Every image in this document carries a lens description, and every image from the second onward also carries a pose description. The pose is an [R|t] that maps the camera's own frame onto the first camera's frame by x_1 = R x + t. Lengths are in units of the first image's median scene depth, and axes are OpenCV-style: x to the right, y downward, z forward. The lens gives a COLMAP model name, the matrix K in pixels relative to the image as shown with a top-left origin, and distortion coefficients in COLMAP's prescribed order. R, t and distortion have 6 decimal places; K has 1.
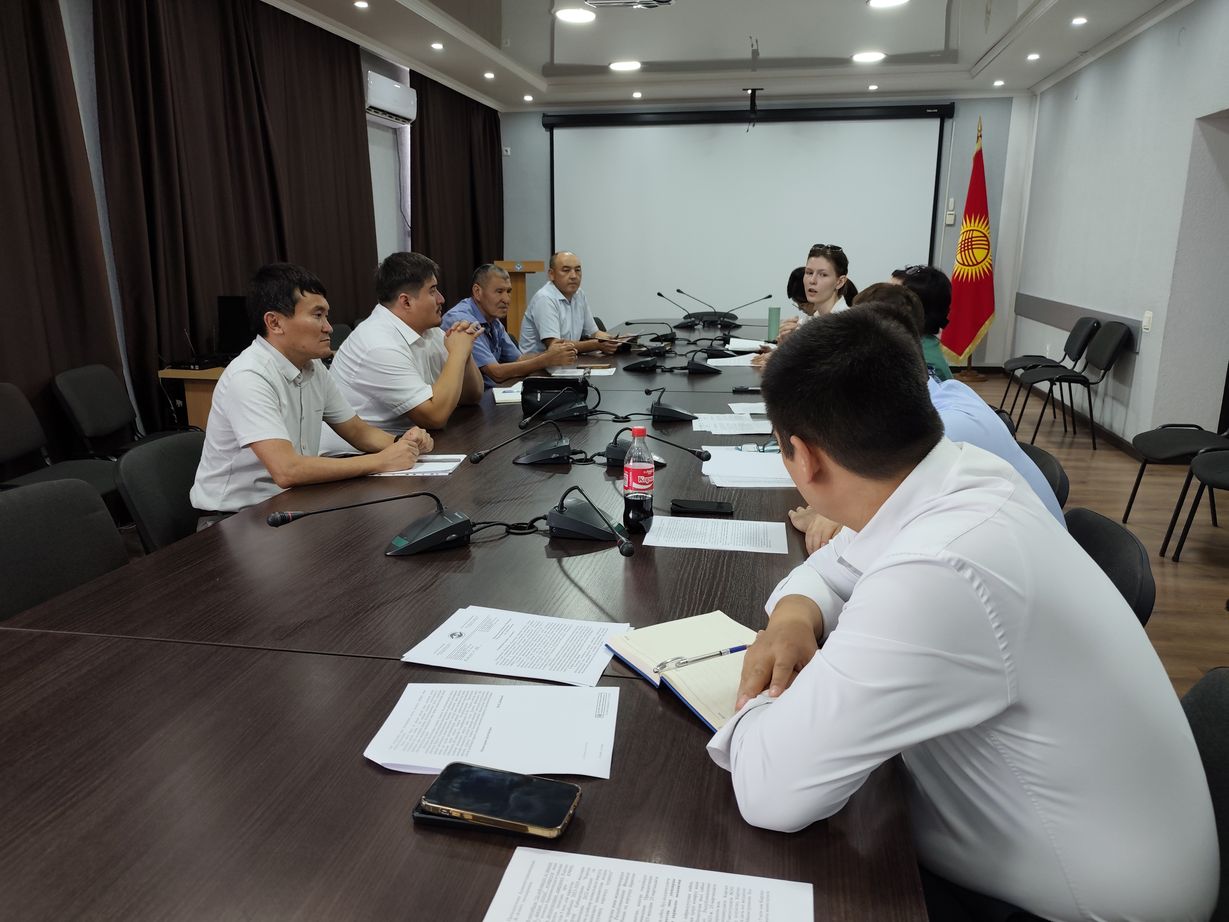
lens RADIAL K [[858.3, 0, 614.5], [0, 858.3, 461.0], [0, 0, 1]] dist [0.000921, -0.007645]
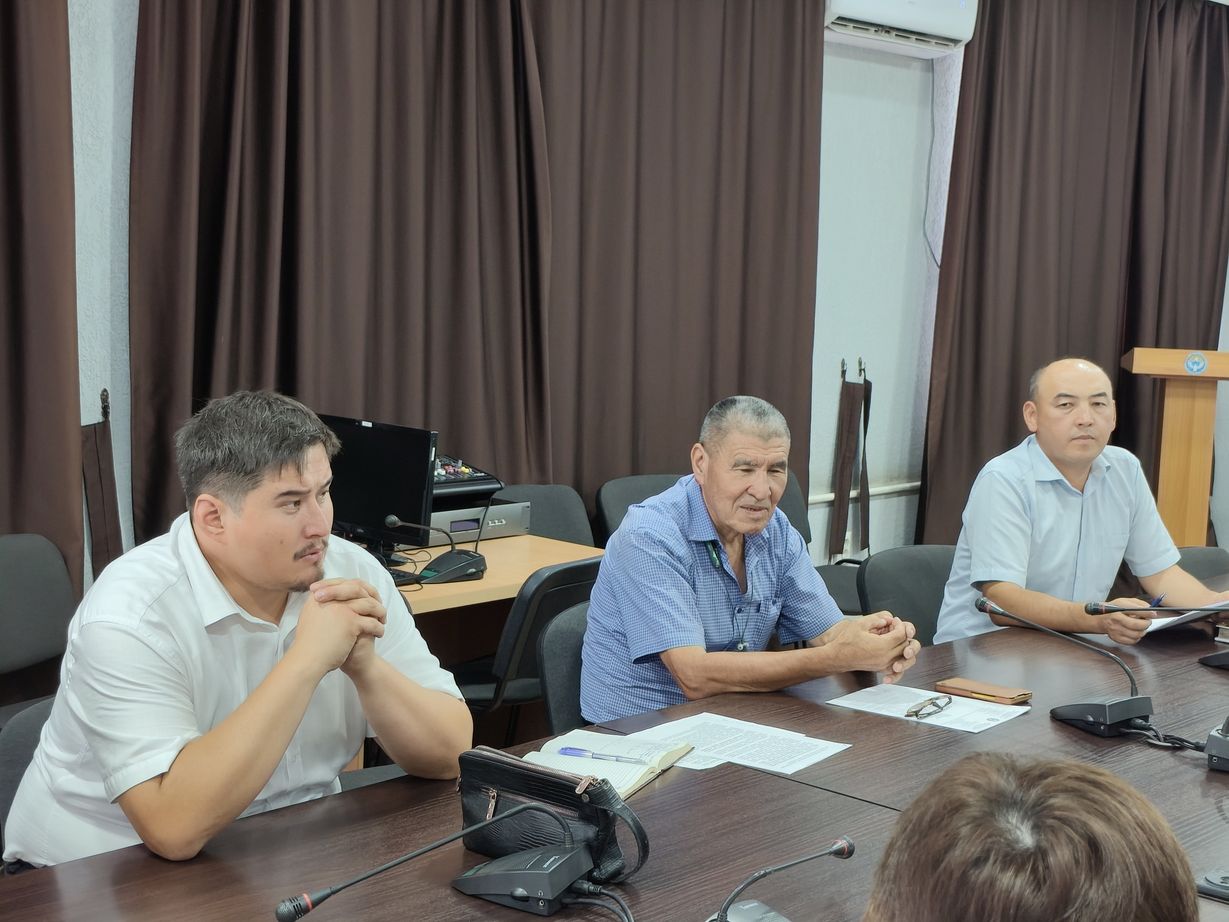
lens RADIAL K [[1743.8, 0, 614.5], [0, 1743.8, 461.0], [0, 0, 1]] dist [0.125997, -0.719476]
pose [[0.835593, 0.084389, -0.542829, 0.134347], [-0.158055, 0.983280, -0.090437, -0.062749], [0.526121, 0.161365, 0.834960, 0.156656]]
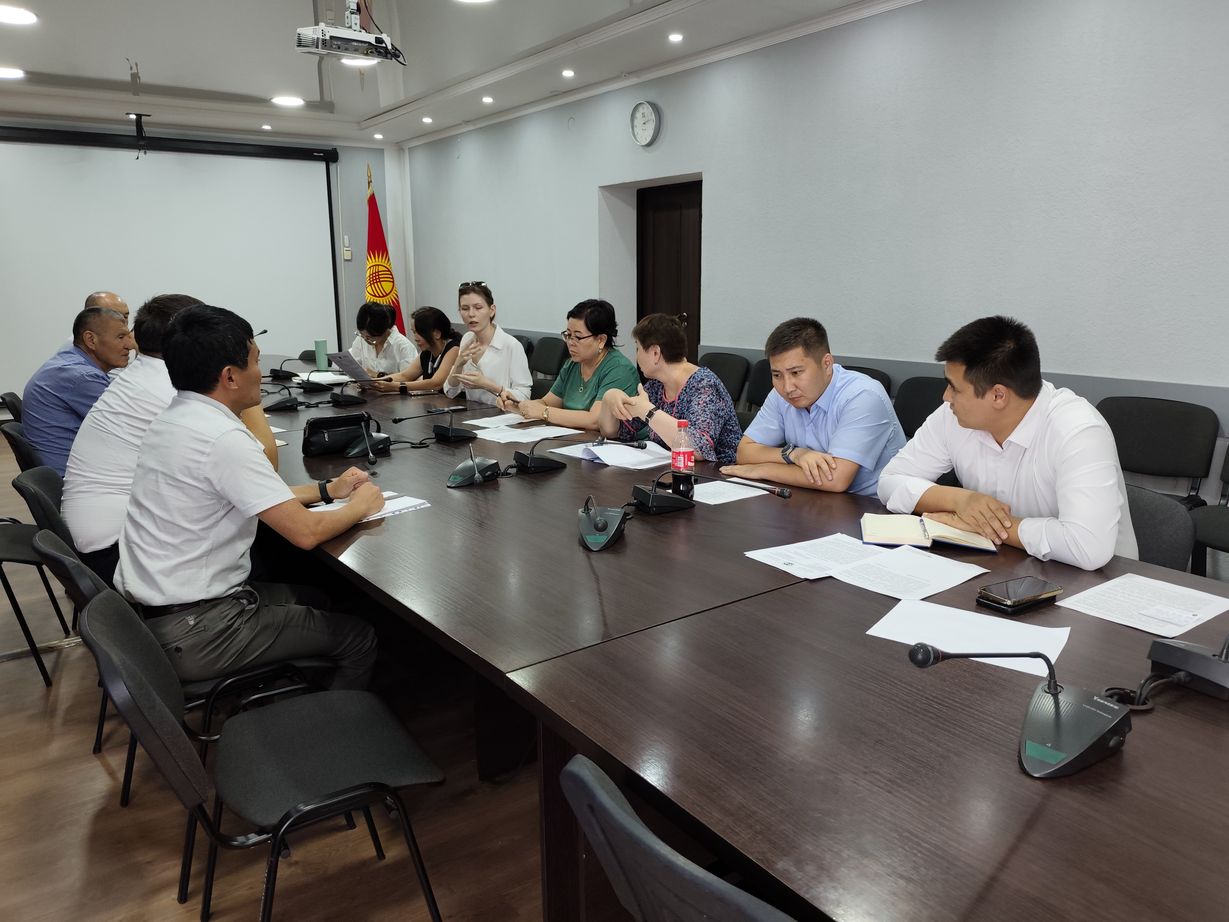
lens RADIAL K [[860.5, 0, 614.5], [0, 860.5, 461.0], [0, 0, 1]] dist [-0.026232, -0.002415]
pose [[0.692167, -0.154371, 0.705035, -0.218813], [0.179084, 0.983043, 0.039426, -0.010837], [-0.699167, 0.098971, 0.708075, 0.032672]]
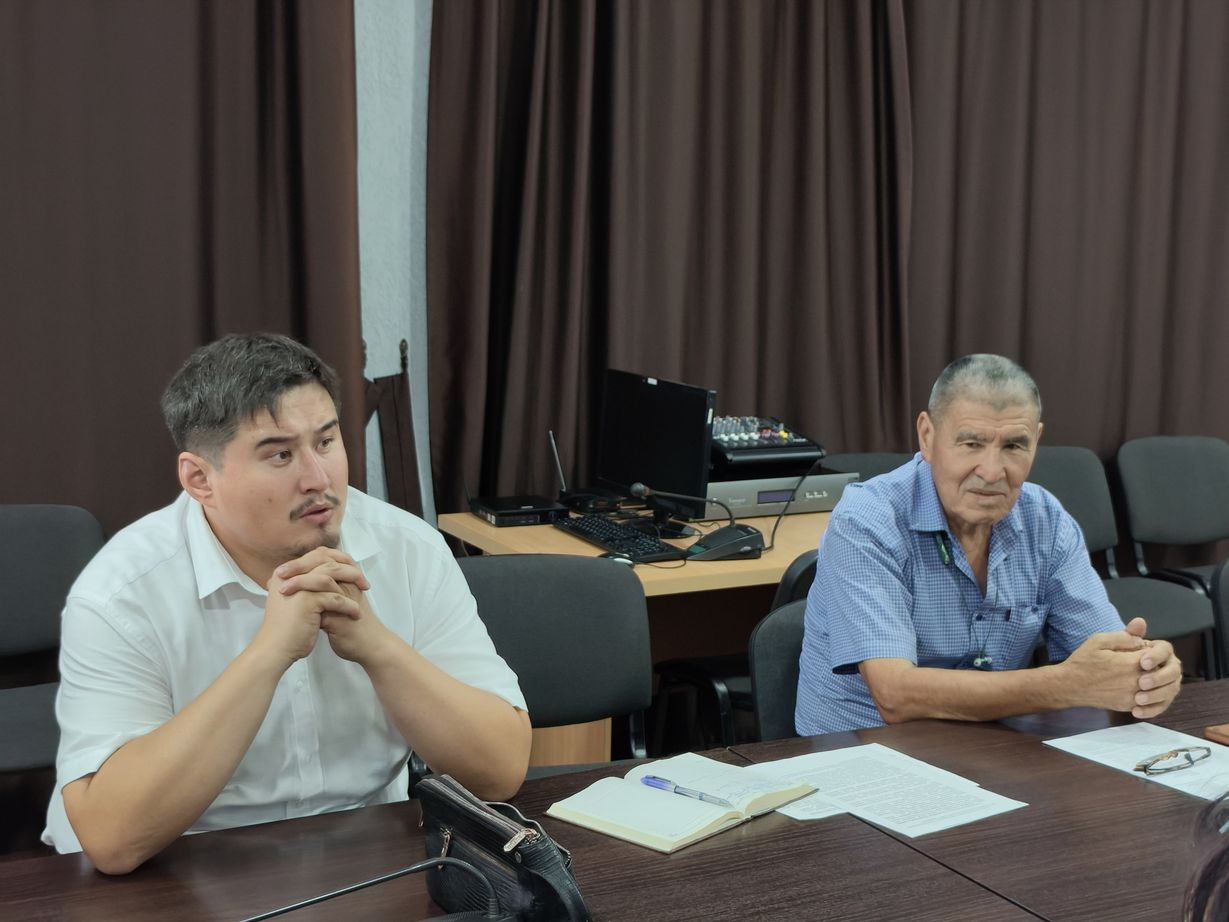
lens RADIAL K [[1743.8, 0, 614.5], [0, 1743.8, 461.0], [0, 0, 1]] dist [0.125997, -0.719476]
pose [[0.607427, 0.122803, -0.784826, 0.158319], [-0.205375, 0.978666, -0.005820, -0.084787], [0.767368, 0.164718, 0.619689, 0.262337]]
